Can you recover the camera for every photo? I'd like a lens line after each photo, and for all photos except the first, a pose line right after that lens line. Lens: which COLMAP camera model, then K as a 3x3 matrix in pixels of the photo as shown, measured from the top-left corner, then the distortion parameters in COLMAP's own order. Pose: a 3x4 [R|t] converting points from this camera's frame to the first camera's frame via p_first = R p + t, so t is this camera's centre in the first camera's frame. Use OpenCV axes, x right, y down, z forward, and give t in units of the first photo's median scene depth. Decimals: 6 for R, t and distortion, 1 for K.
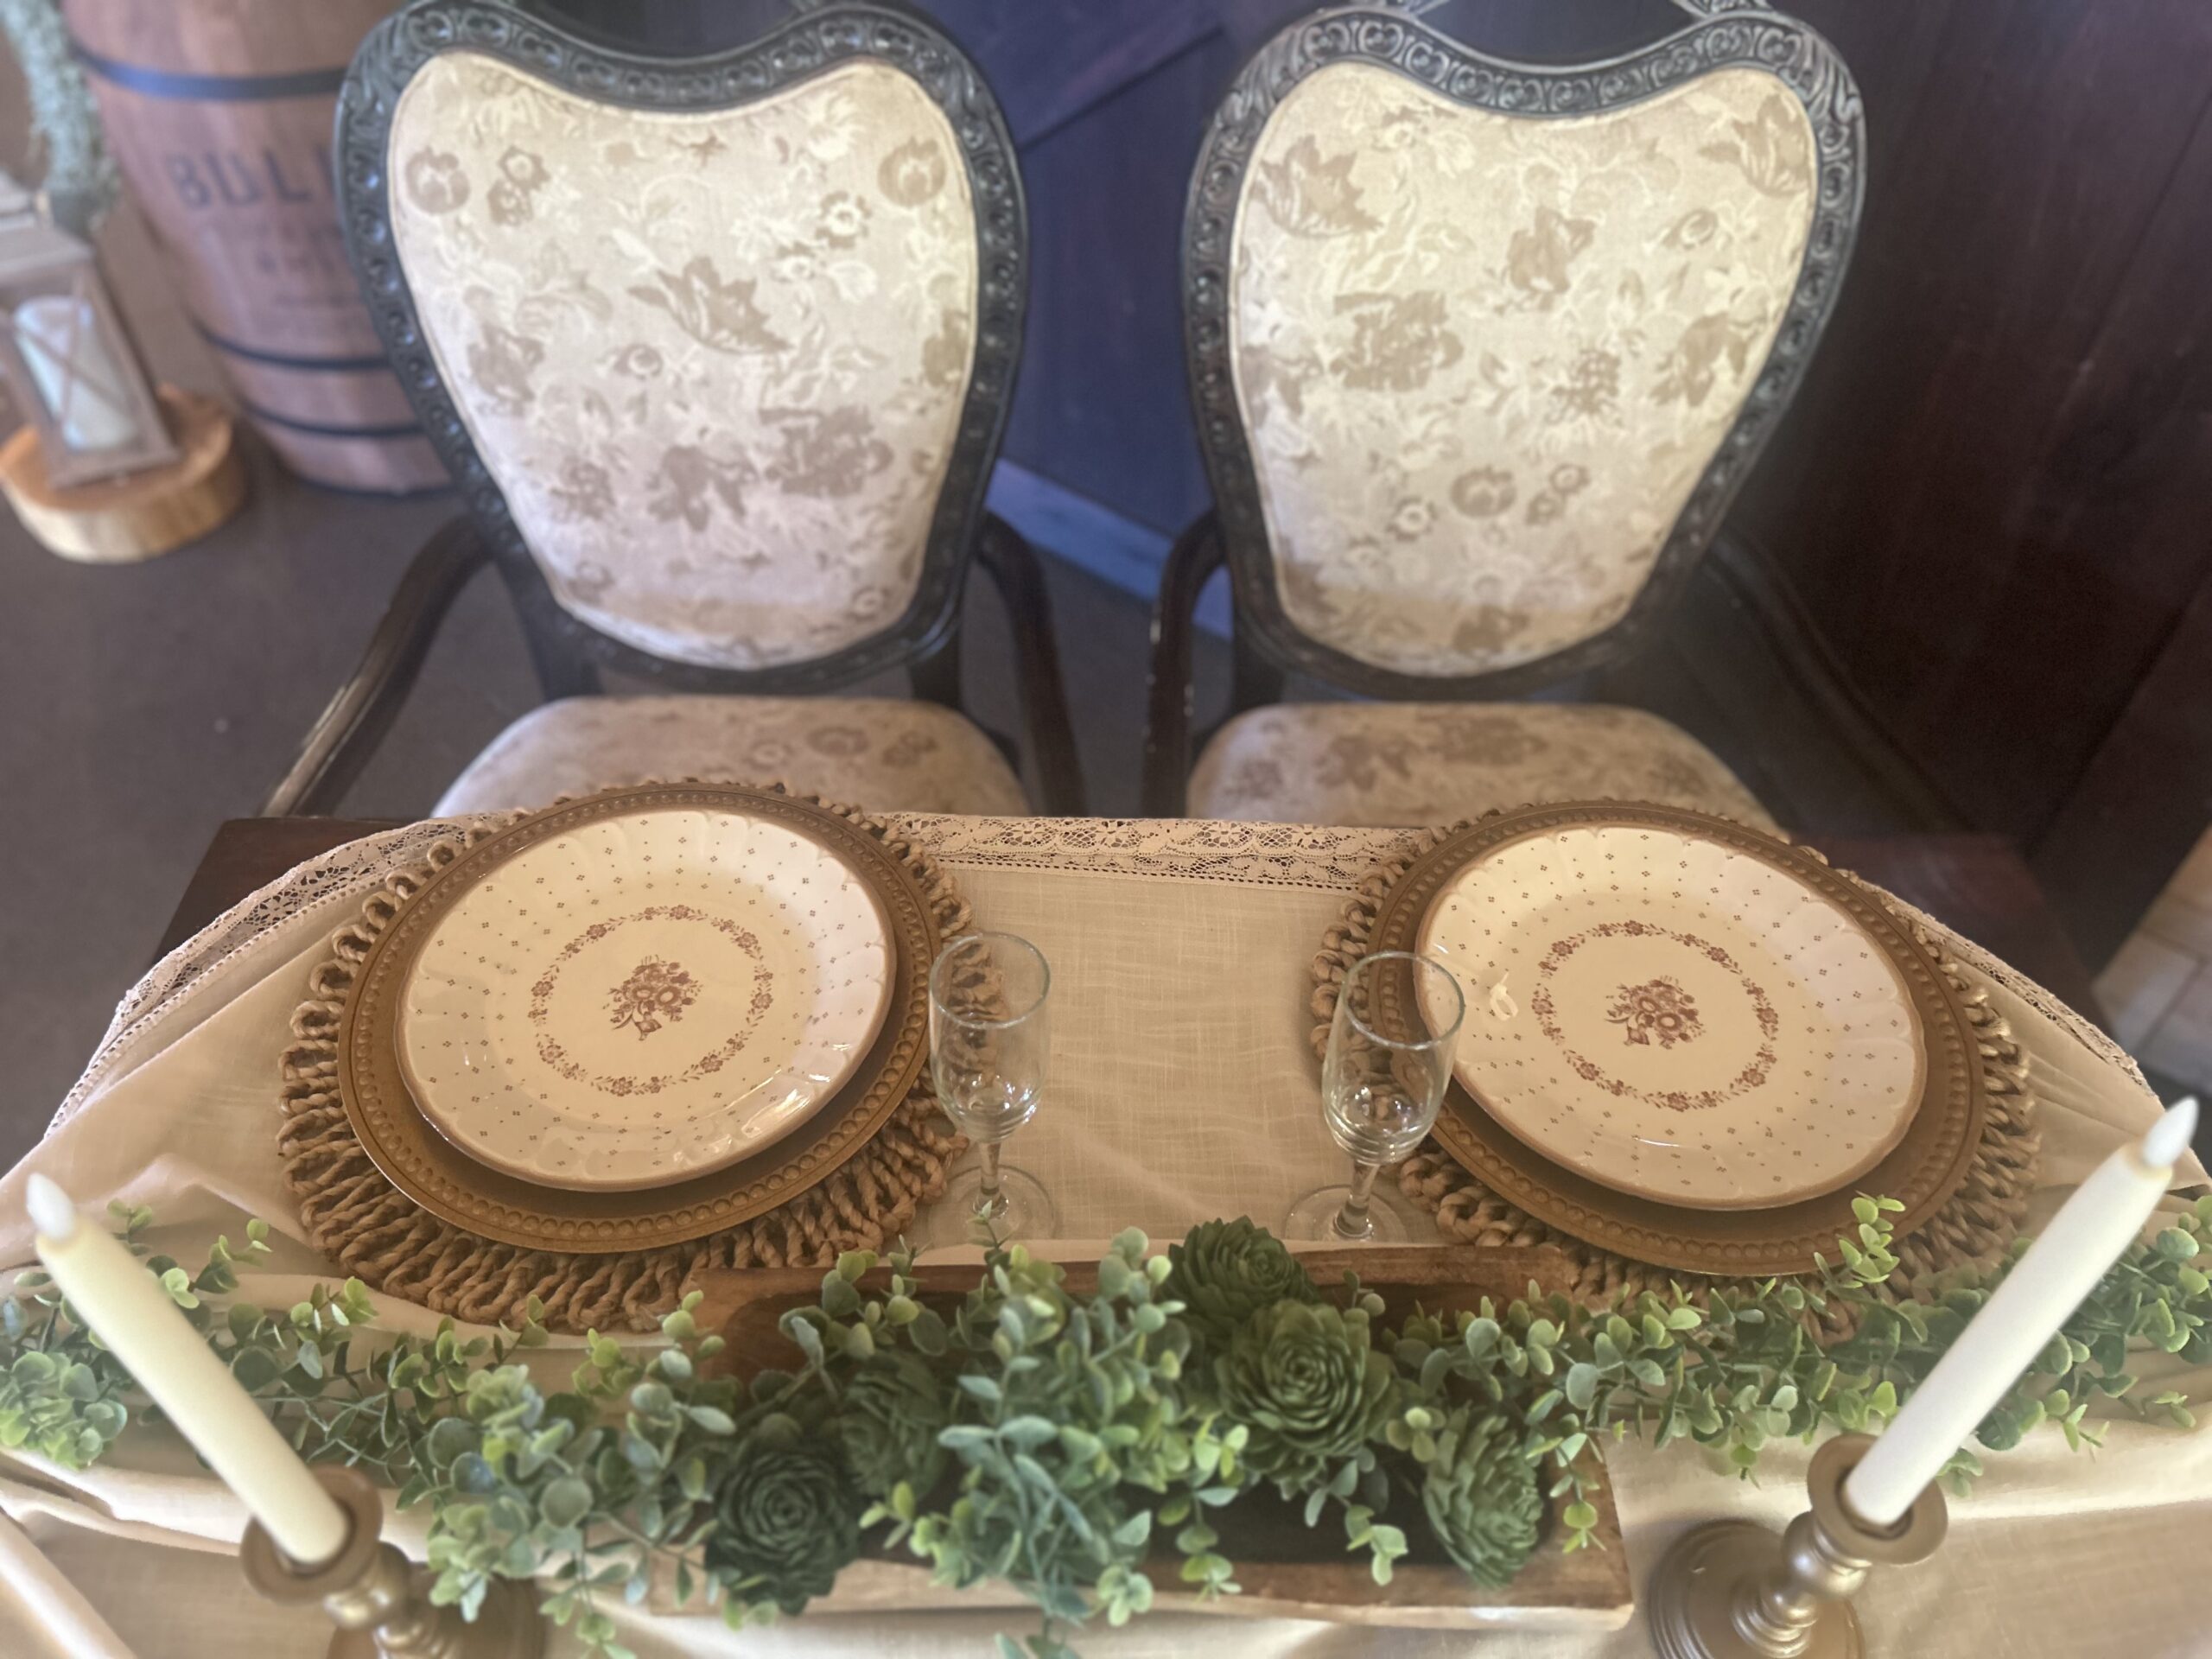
lens RADIAL K [[1660.8, 0, 1118.7], [0, 1660.8, 831.0], [0, 0, 1]] dist [0.010388, -0.026149]
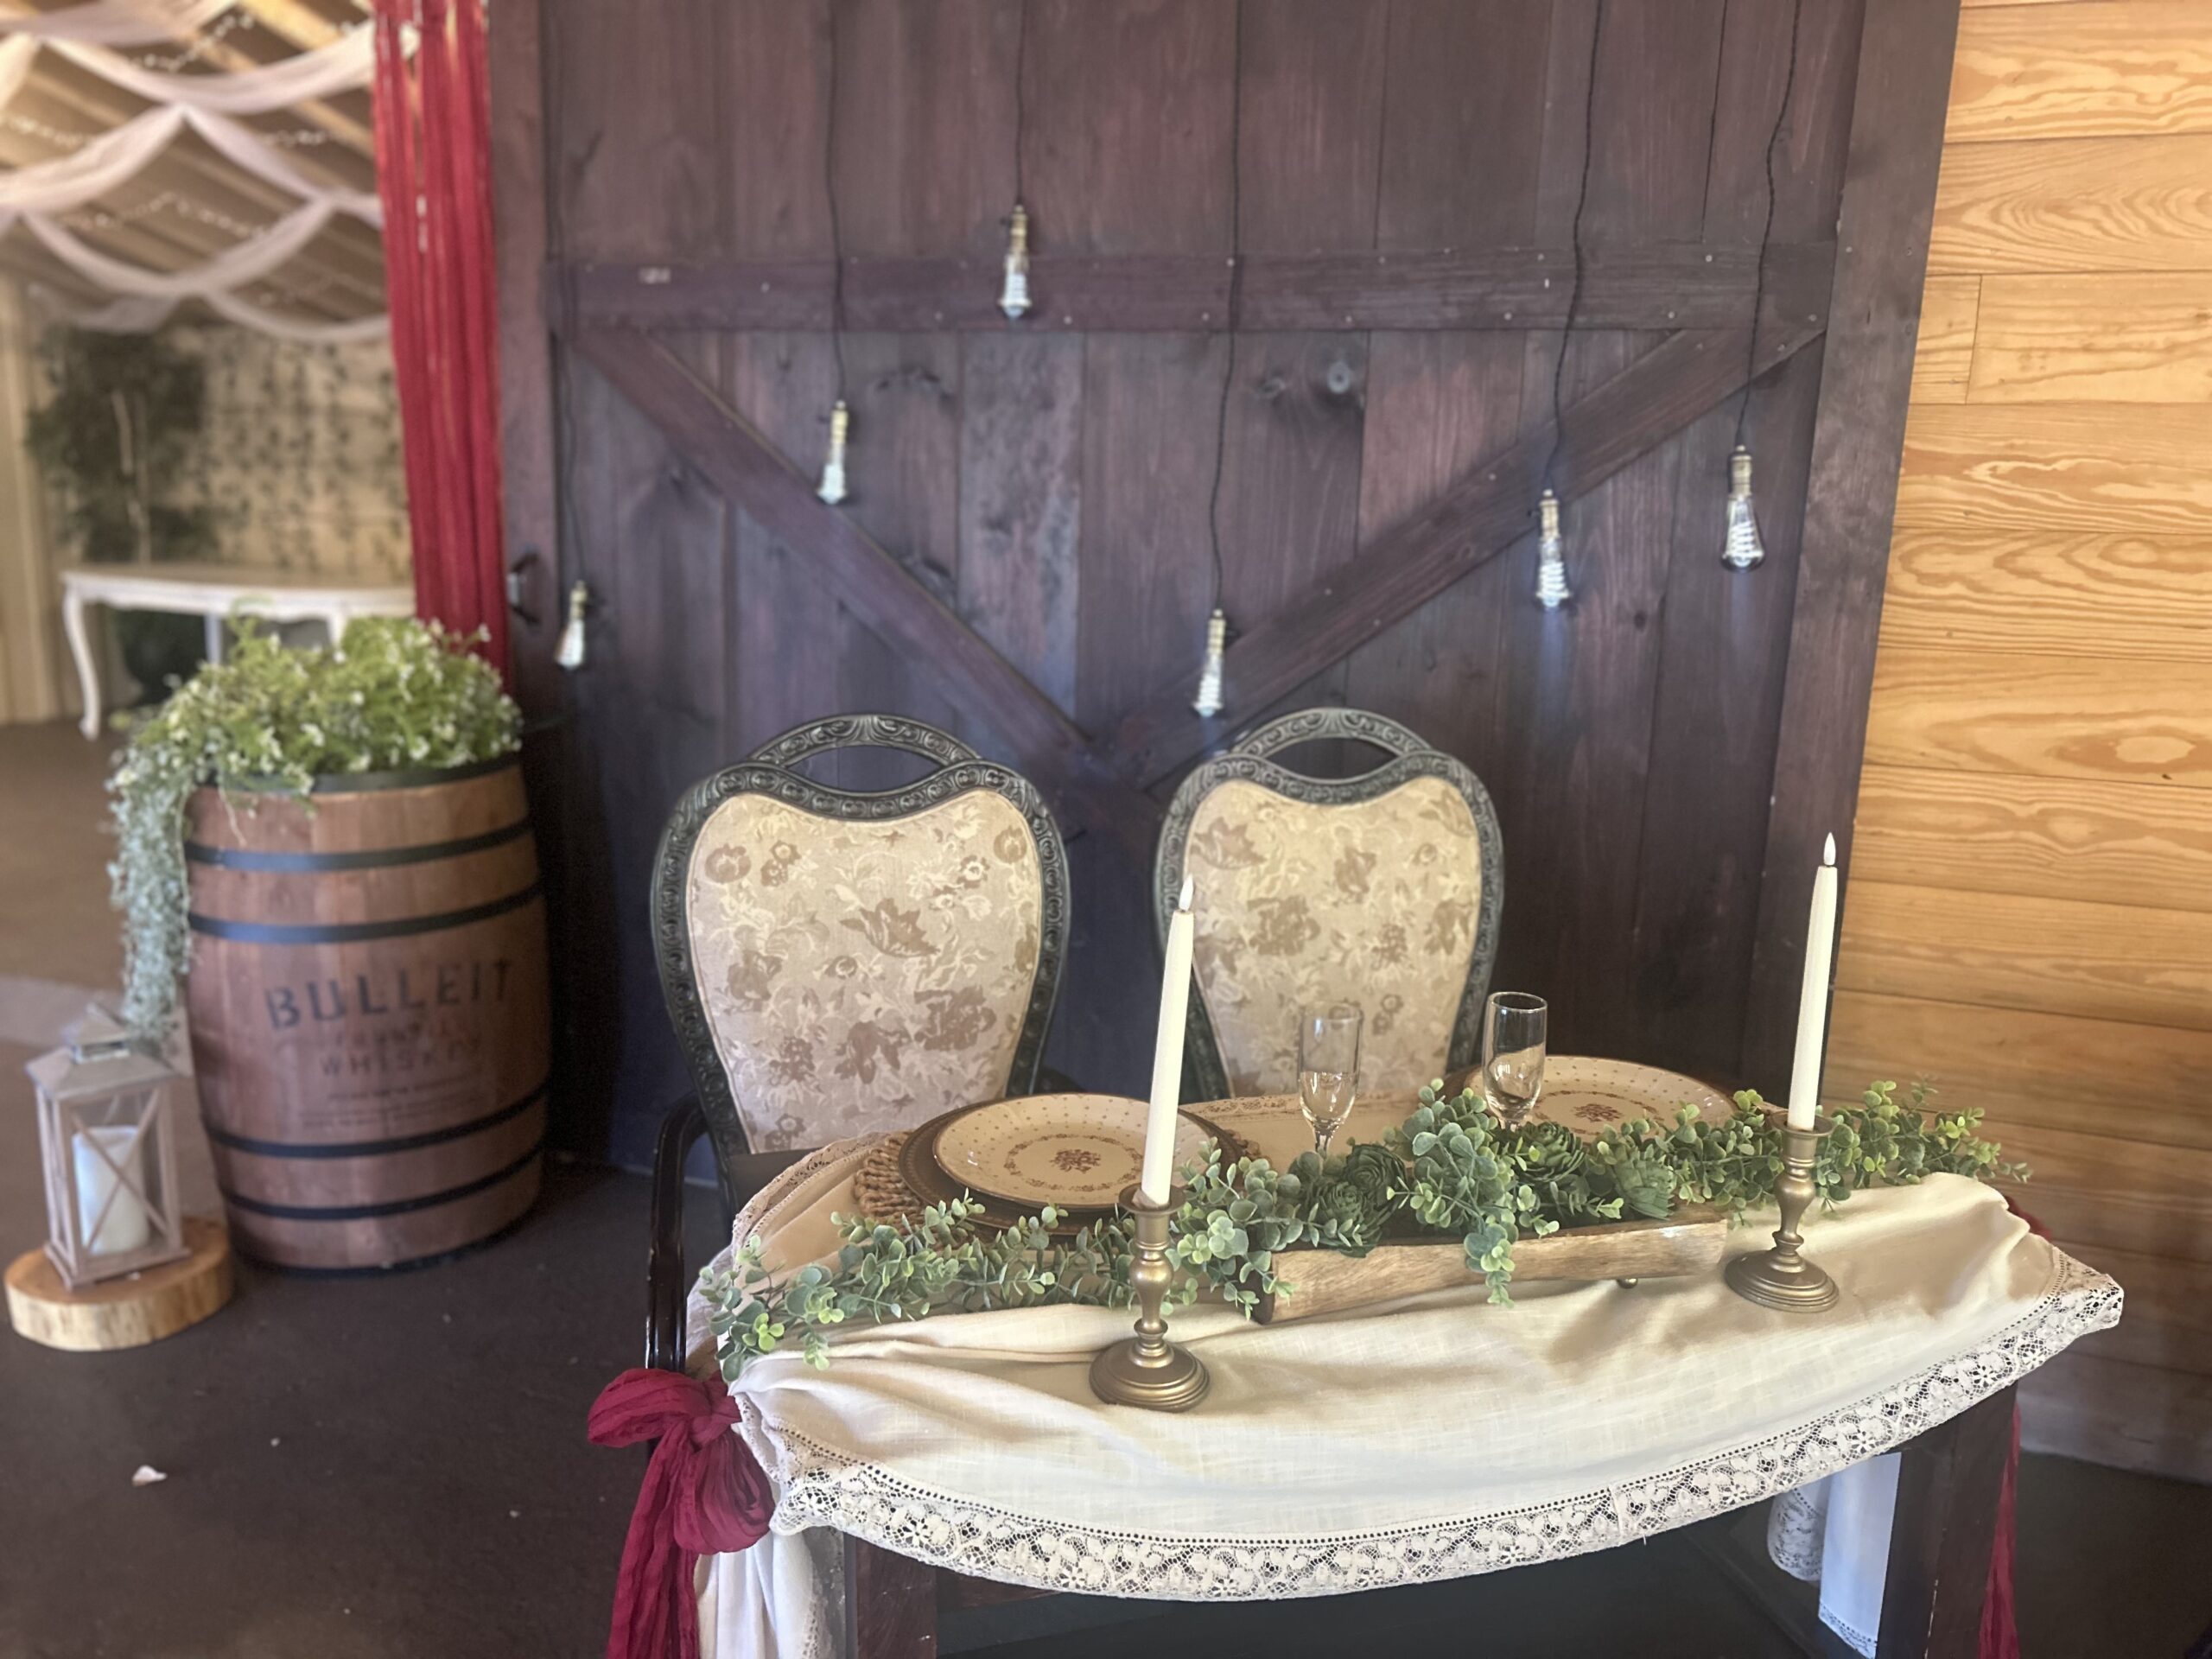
lens RADIAL K [[1660.8, 0, 1120.2], [0, 1660.8, 827.7], [0, 0, 1]] dist [0.010388, -0.026149]
pose [[0.957338, -0.053647, 0.283948, -0.476104], [0.204071, 0.821219, -0.532873, 0.500708], [-0.204596, 0.568085, 0.797132, -0.381309]]
